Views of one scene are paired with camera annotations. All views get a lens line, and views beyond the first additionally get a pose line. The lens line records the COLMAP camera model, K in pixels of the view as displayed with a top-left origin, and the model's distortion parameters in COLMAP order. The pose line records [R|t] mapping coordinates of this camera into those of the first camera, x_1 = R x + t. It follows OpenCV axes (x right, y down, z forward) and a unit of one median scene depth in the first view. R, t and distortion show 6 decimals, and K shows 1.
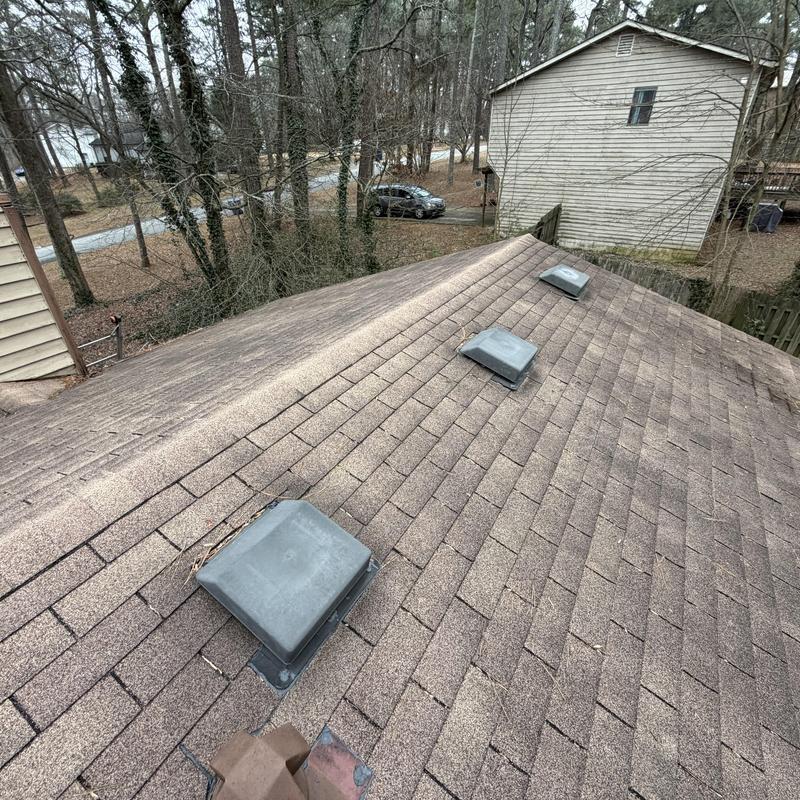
lens RADIAL K [[411.3, 0, 400.0], [0, 411.3, 400.0], [0, 0, 1]] dist [0.001252, 0.000133]
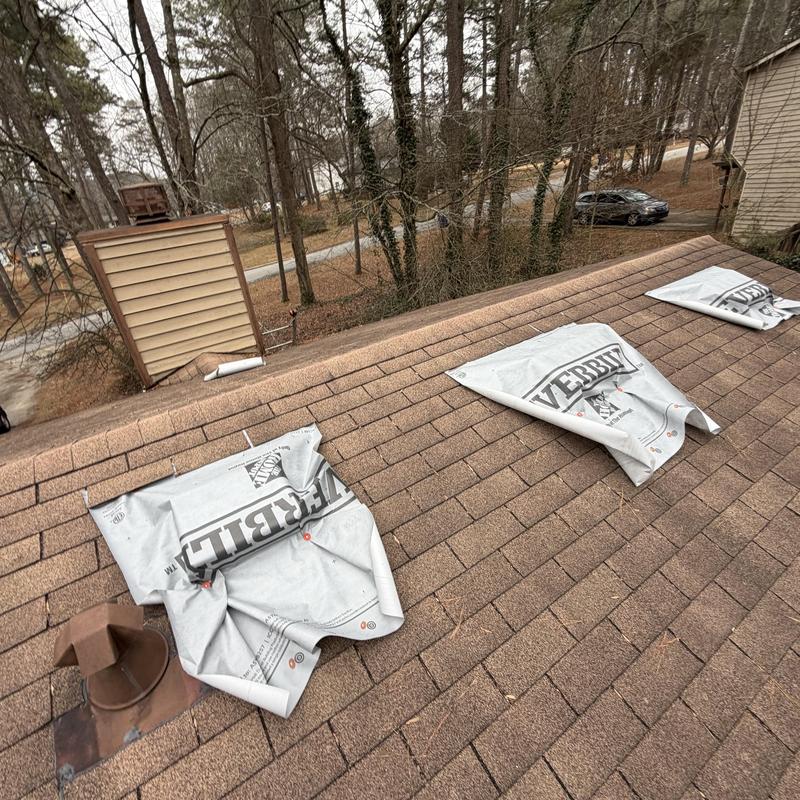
lens RADIAL K [[411.3, 0, 400.0], [0, 411.3, 400.0], [0, 0, 1]] dist [0.001252, 0.000133]
pose [[0.901678, 0.140375, -0.408988, 0.236458], [-0.149837, 0.988670, 0.008998, 0.006261], [0.405618, 0.053169, 0.912495, 0.035466]]
